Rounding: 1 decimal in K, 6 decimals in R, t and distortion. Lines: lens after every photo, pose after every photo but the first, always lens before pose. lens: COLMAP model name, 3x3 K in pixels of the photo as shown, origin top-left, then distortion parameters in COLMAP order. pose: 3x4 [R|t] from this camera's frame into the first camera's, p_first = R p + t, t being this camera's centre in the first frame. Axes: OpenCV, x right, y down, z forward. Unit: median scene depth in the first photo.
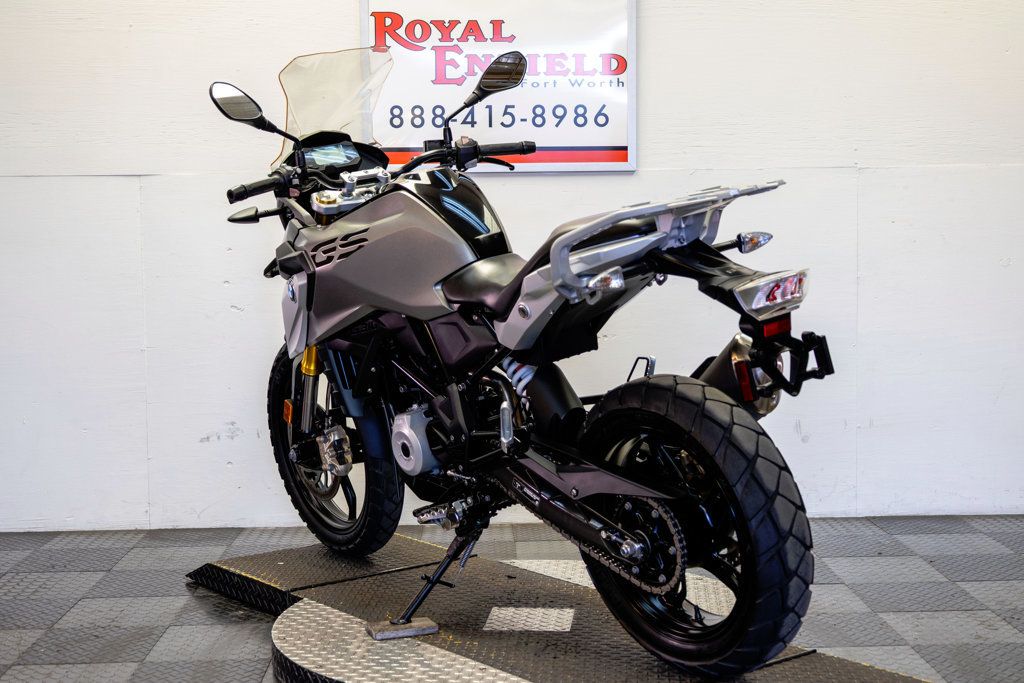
lens RADIAL K [[1658.1, 0, 510.0], [0, 1658.1, 340.3], [0, 0, 1]] dist [0.145969, 0.000000]
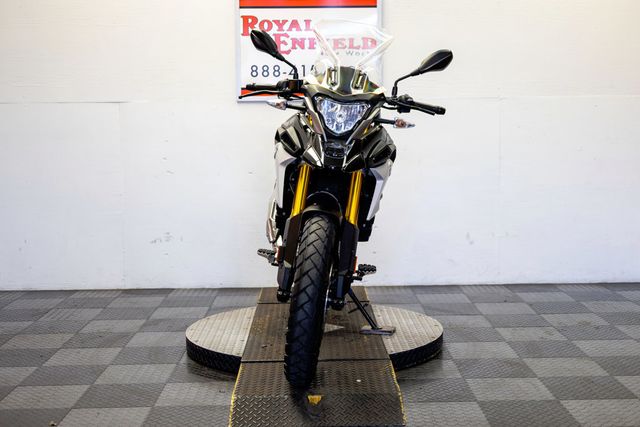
lens RADIAL K [[1036.3, 0, 321.2], [0, 1036.3, 212.7], [0, 0, 1]] dist [0.145969, 0.000000]
pose [[0.999821, 0.002395, -0.018781, 0.030250], [-0.002049, 0.999829, 0.018395, 0.004369], [0.018822, -0.018354, 0.999654, -0.181006]]
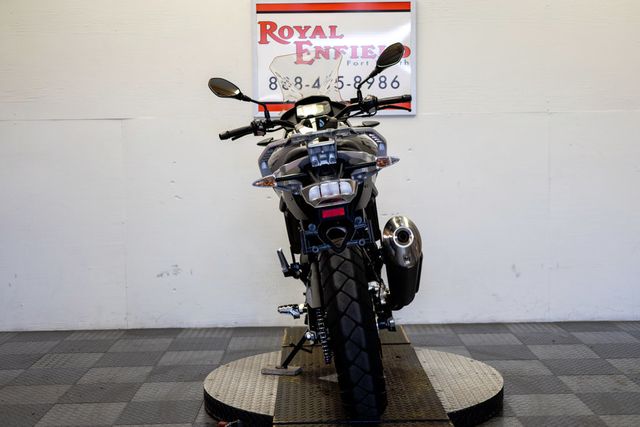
lens RADIAL K [[1068.0, 0, 323.8], [0, 1068.0, 212.3], [0, 0, 1]] dist [0.147847, 0.000000]
pose [[0.999862, -0.002109, -0.016486, 0.000529], [0.002045, 0.999990, -0.003900, 0.000275], [0.016494, 0.003866, 0.999856, -0.080936]]
